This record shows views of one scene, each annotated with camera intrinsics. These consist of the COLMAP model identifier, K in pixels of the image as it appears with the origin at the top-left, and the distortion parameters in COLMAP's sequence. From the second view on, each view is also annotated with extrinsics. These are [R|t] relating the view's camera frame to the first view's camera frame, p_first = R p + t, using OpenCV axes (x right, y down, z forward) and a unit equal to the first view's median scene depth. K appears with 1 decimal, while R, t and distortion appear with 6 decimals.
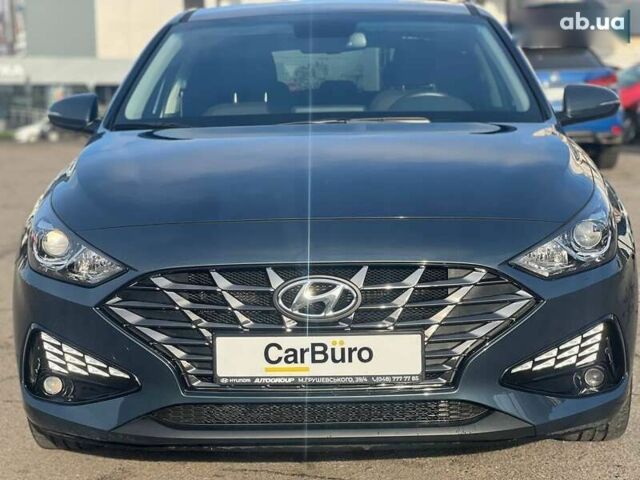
lens RADIAL K [[1459.0, 0, 314.1], [0, 1459.0, 242.3], [0, 0, 1]] dist [0.239104, 0.000000]
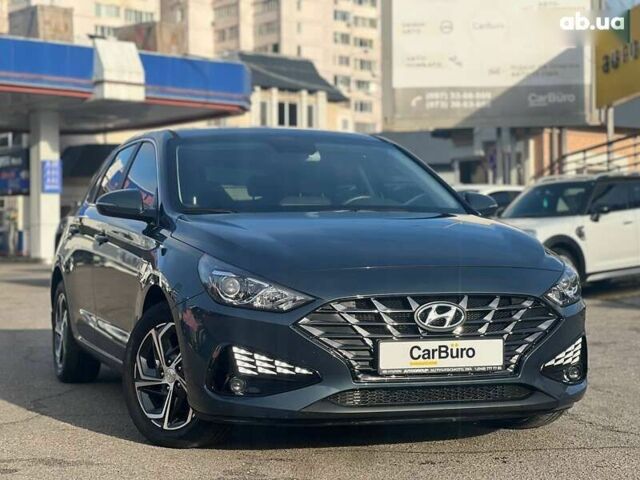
lens RADIAL K [[1459.0, 0, 317.4], [0, 1459.0, 238.2], [0, 0, 1]] dist [0.239104, 0.000000]
pose [[0.937306, 0.014494, 0.348206, -0.646407], [0.020807, 0.995025, -0.097427, 0.102218], [-0.347886, 0.098564, 0.932341, -0.389901]]
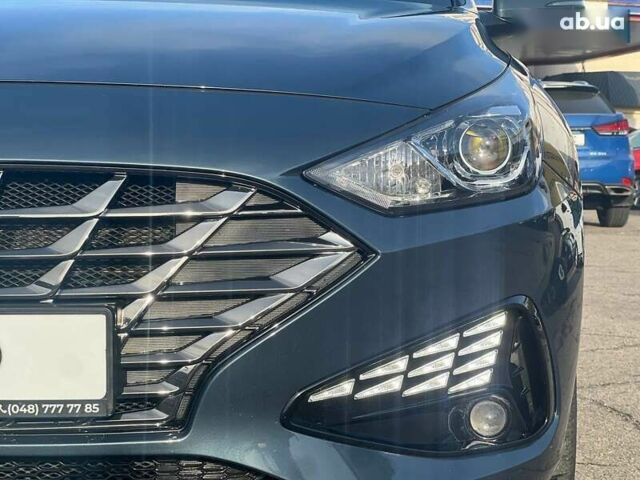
lens RADIAL K [[1459.0, 0, 326.6], [0, 1459.0, 239.7], [0, 0, 1]] dist [0.239104, 0.000000]
pose [[0.999749, 0.017086, -0.014498, 0.148625], [-0.017957, 0.997902, -0.062198, 0.066194], [0.013404, 0.062443, 0.997959, 0.517866]]
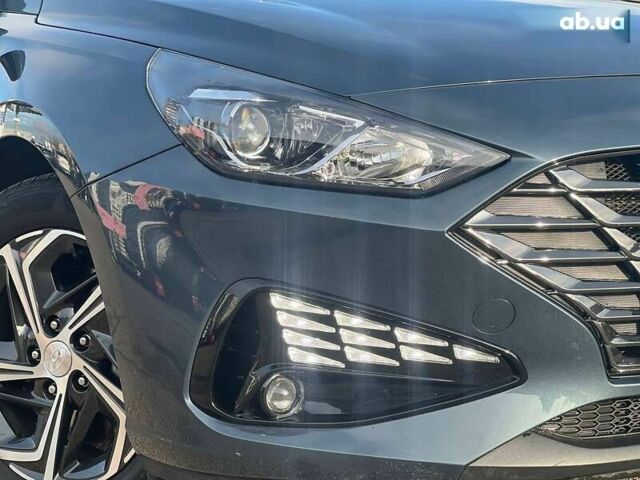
lens RADIAL K [[1459.0, 0, 318.8], [0, 1459.0, 235.7], [0, 0, 1]] dist [0.239104, 0.000000]
pose [[0.855054, -0.029958, 0.517673, -0.469129], [0.047501, 0.998657, -0.020664, 0.055345], [-0.516359, 0.042259, 0.855329, 0.583350]]
